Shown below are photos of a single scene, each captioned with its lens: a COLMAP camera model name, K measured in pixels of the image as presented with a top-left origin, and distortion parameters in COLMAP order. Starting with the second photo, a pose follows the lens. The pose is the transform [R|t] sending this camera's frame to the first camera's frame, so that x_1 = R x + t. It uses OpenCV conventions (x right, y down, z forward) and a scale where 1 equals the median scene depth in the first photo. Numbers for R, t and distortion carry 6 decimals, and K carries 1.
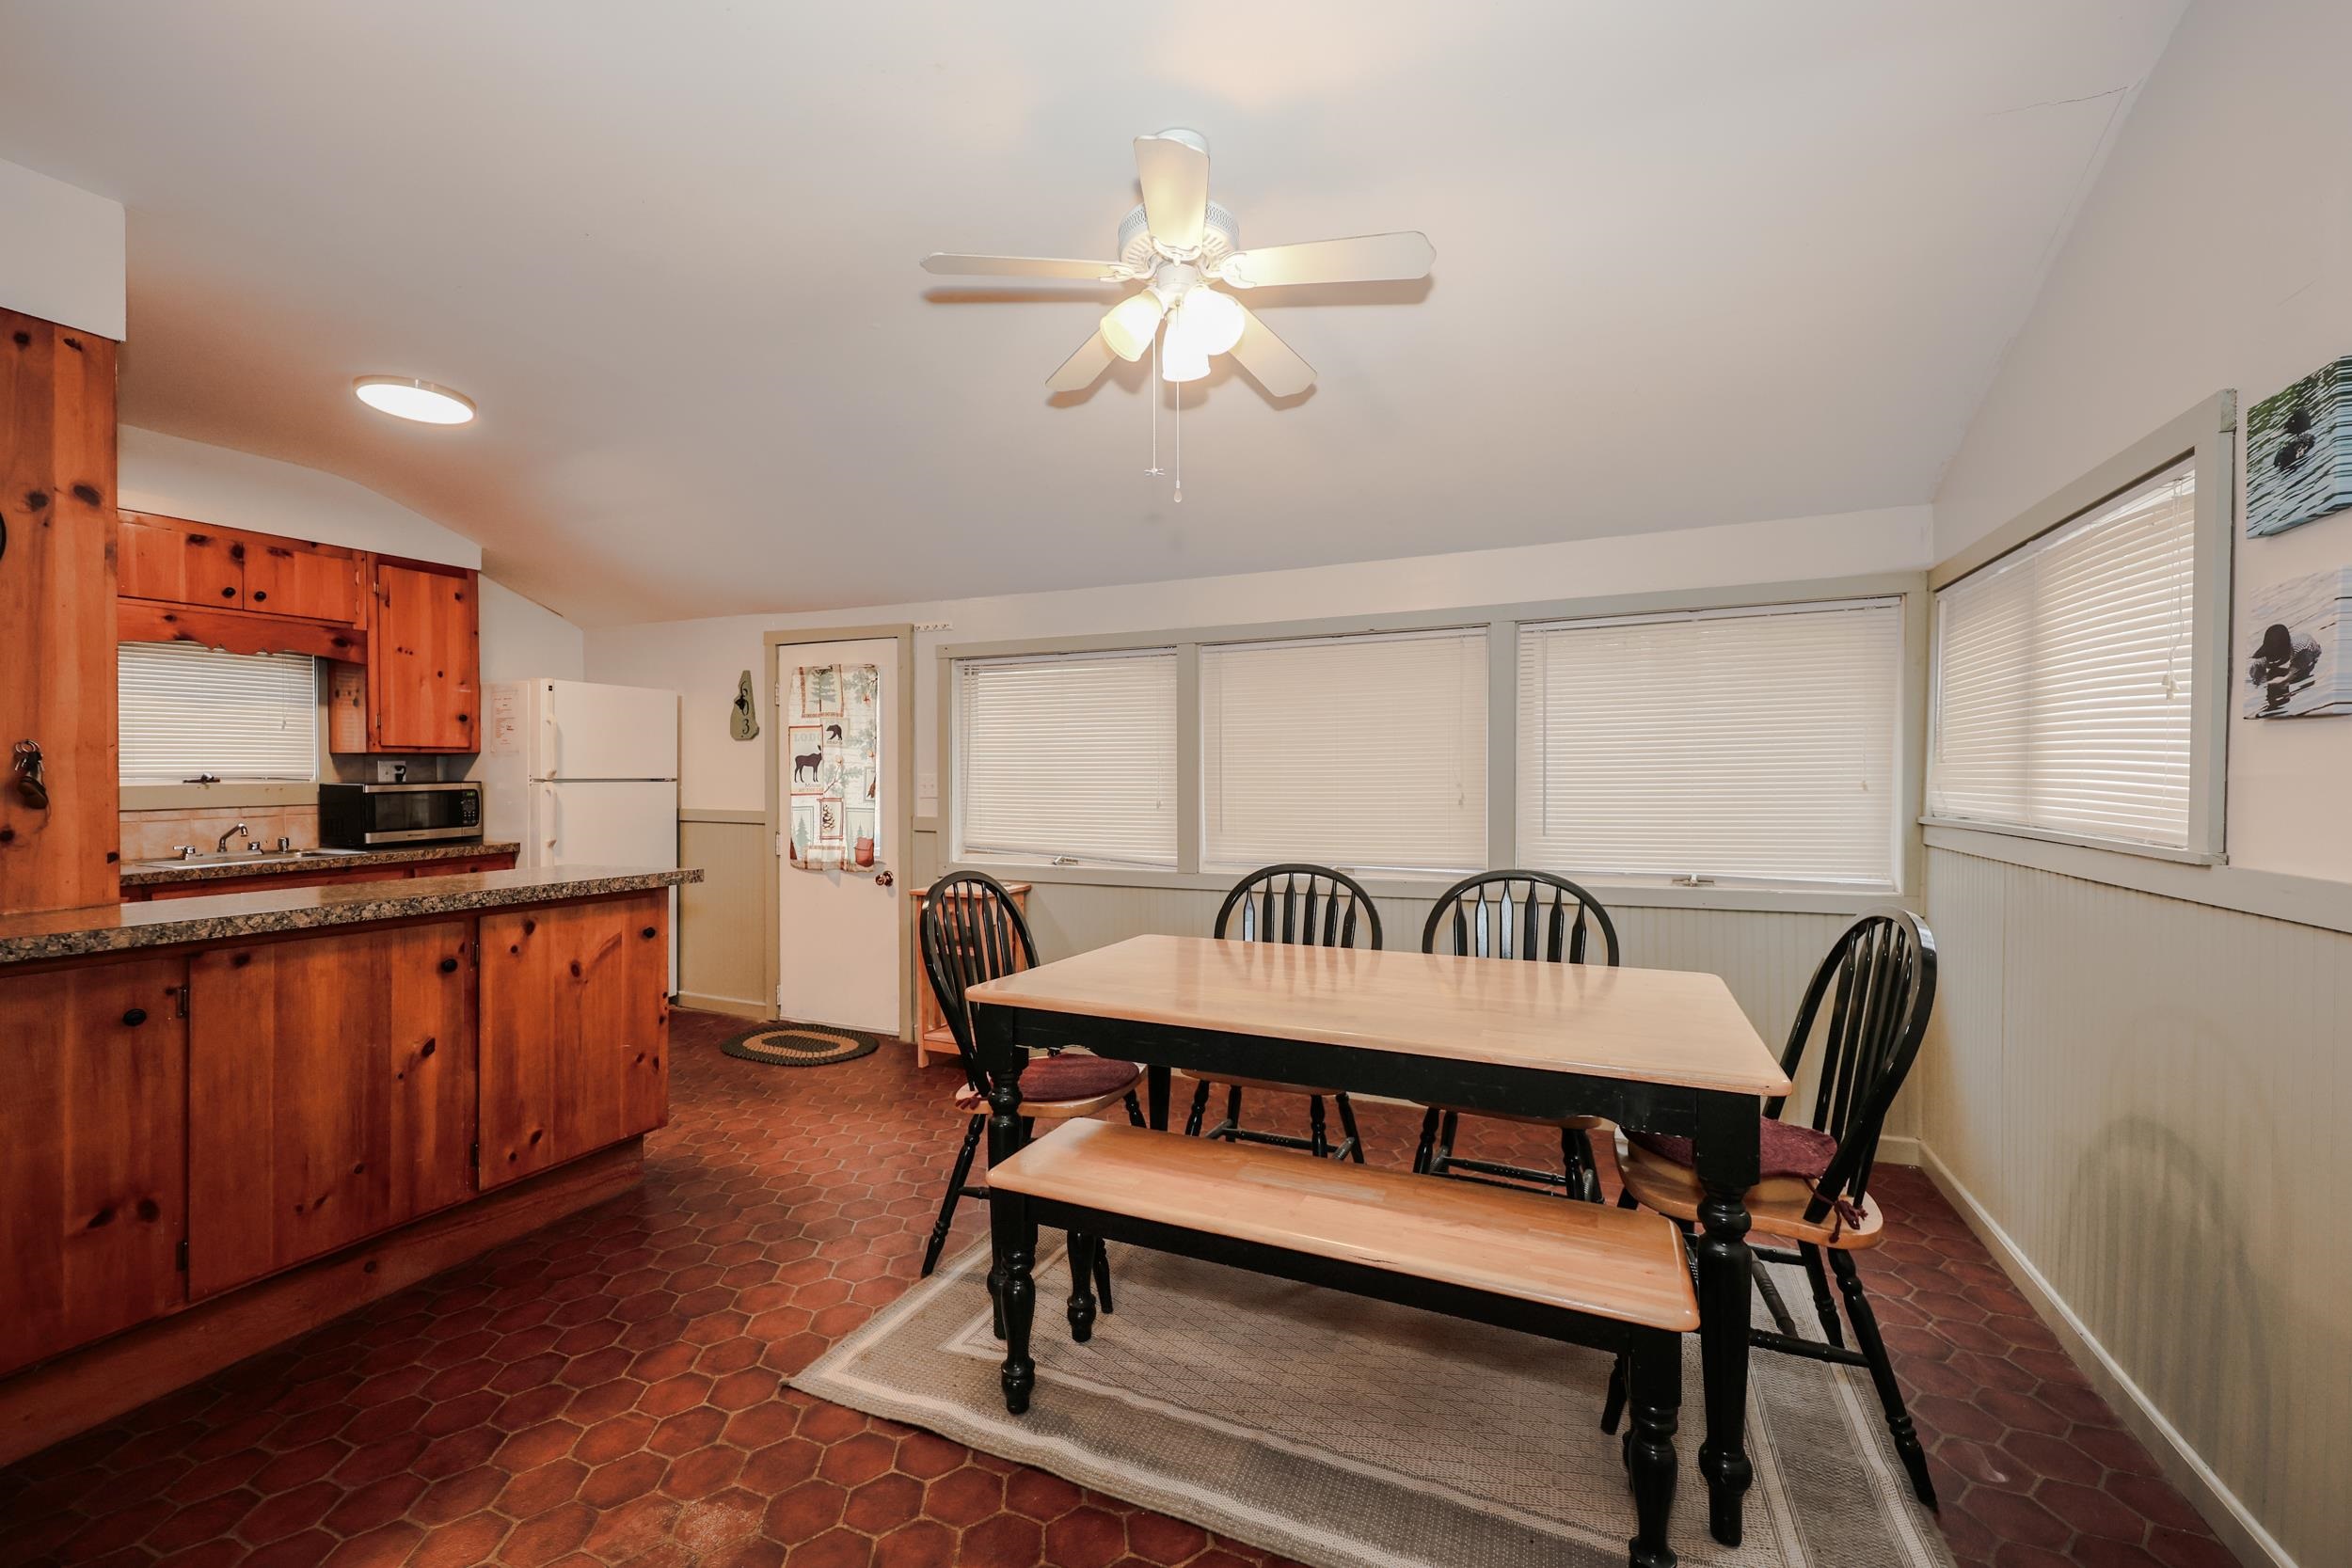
lens RADIAL K [[991.4, 0, 1108.4], [0, 991.4, 780.1], [0, 0, 1]] dist [0.019313, 0.000000]
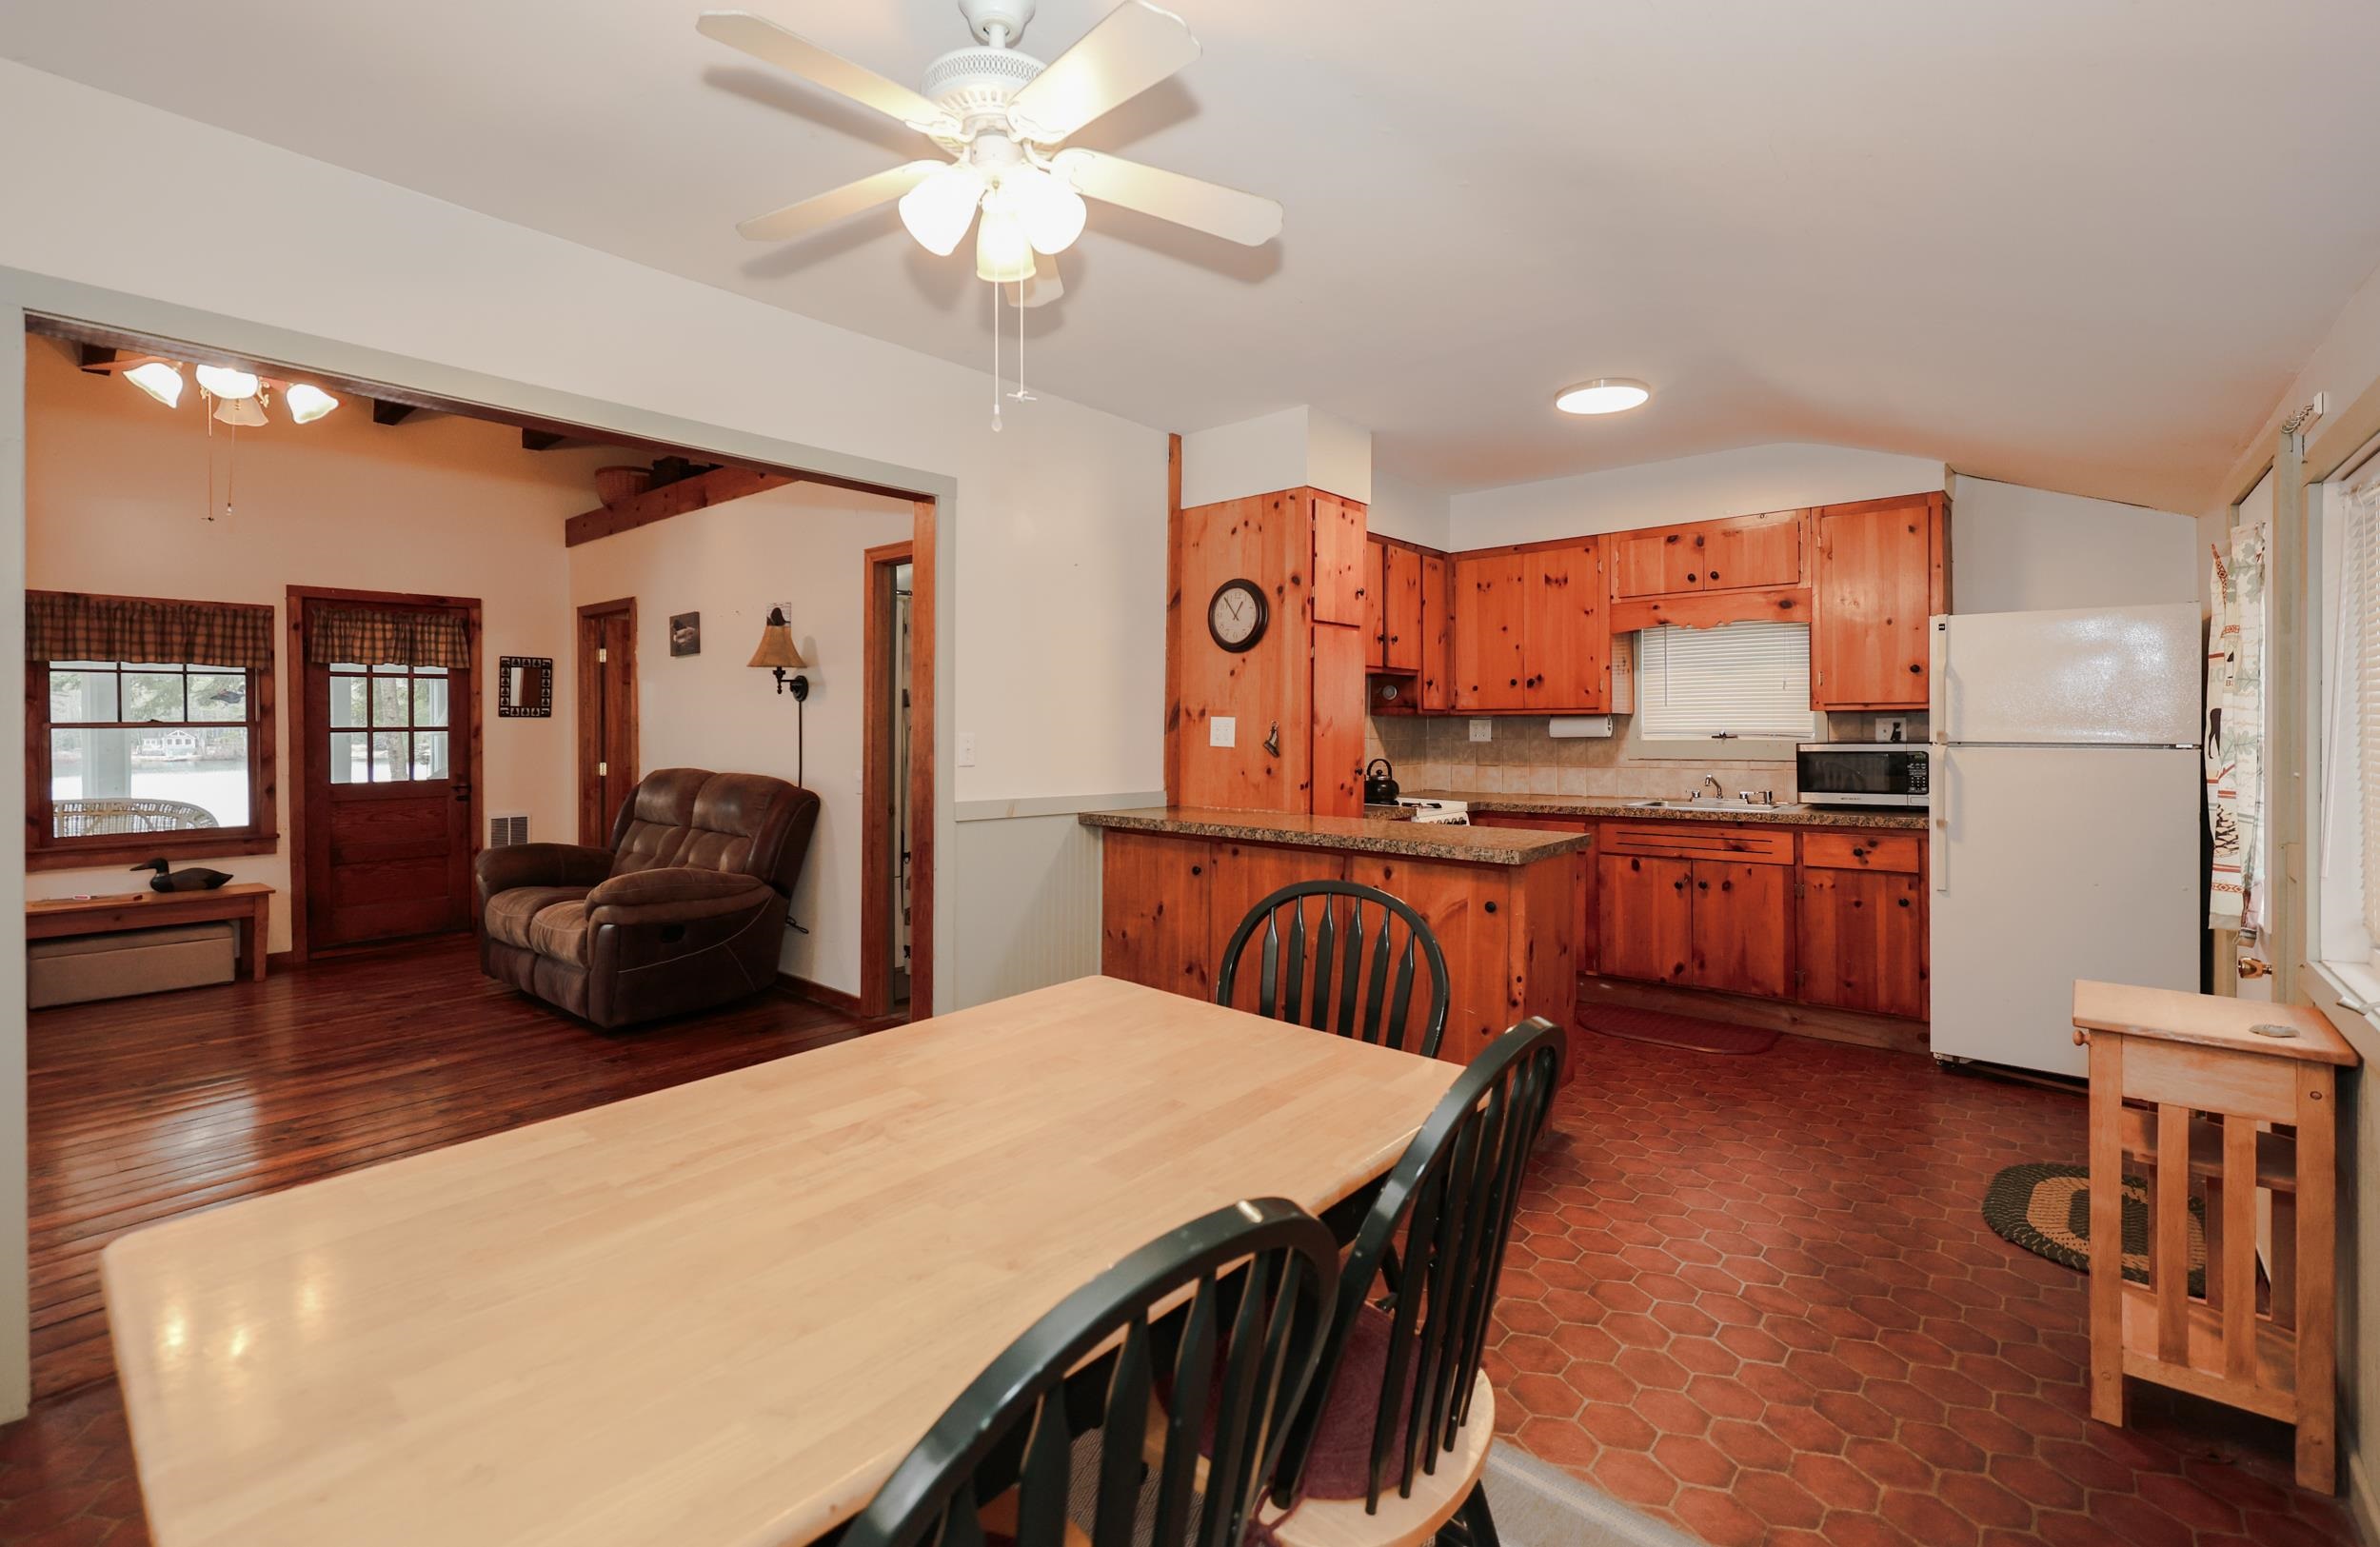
lens RADIAL K [[1041.6, 0, 1185.2], [0, 1041.6, 723.5], [0, 0, 1]] dist [-0.000883, -0.000001]
pose [[-0.246530, 0.009235, -0.969091, 0.445249], [0.000691, 0.999956, 0.009354, -0.027276], [0.969135, 0.001636, -0.246525, 0.710618]]
